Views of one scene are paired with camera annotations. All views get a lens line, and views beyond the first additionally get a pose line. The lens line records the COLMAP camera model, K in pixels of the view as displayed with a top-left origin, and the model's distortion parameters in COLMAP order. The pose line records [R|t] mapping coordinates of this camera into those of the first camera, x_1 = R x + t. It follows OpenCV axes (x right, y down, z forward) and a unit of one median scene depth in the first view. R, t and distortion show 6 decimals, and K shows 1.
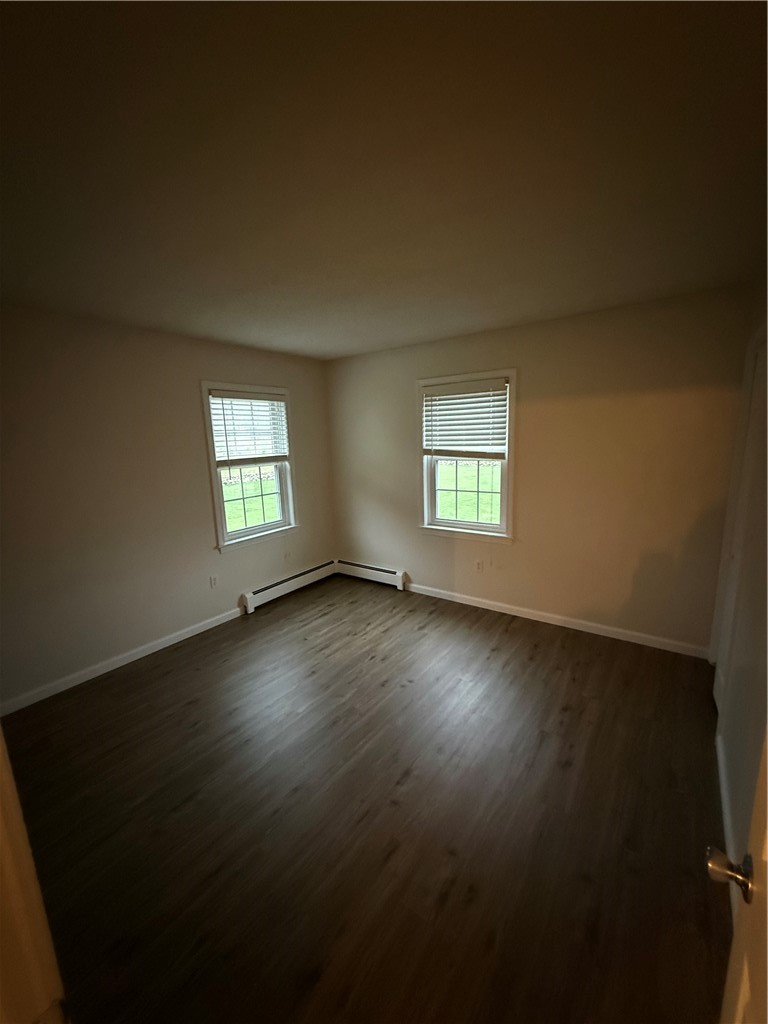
lens RADIAL K [[407.2, 0, 384.0], [0, 407.2, 512.0], [0, 0, 1]] dist [0.000282, 0.000095]
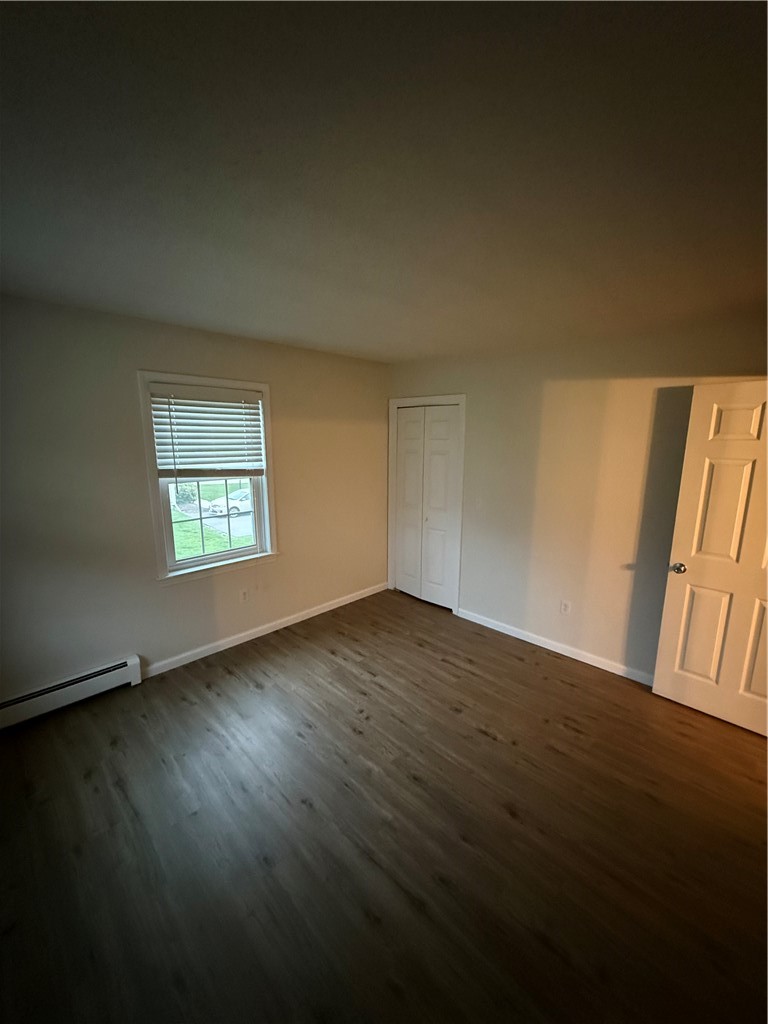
lens RADIAL K [[407.2, 0, 384.0], [0, 407.2, 512.0], [0, 0, 1]] dist [0.000282, 0.000095]
pose [[0.153725, -0.149527, 0.976735, -0.604723], [0.173252, 0.977250, 0.122339, -0.110887], [-0.972807, 0.150414, 0.176133, 0.551986]]
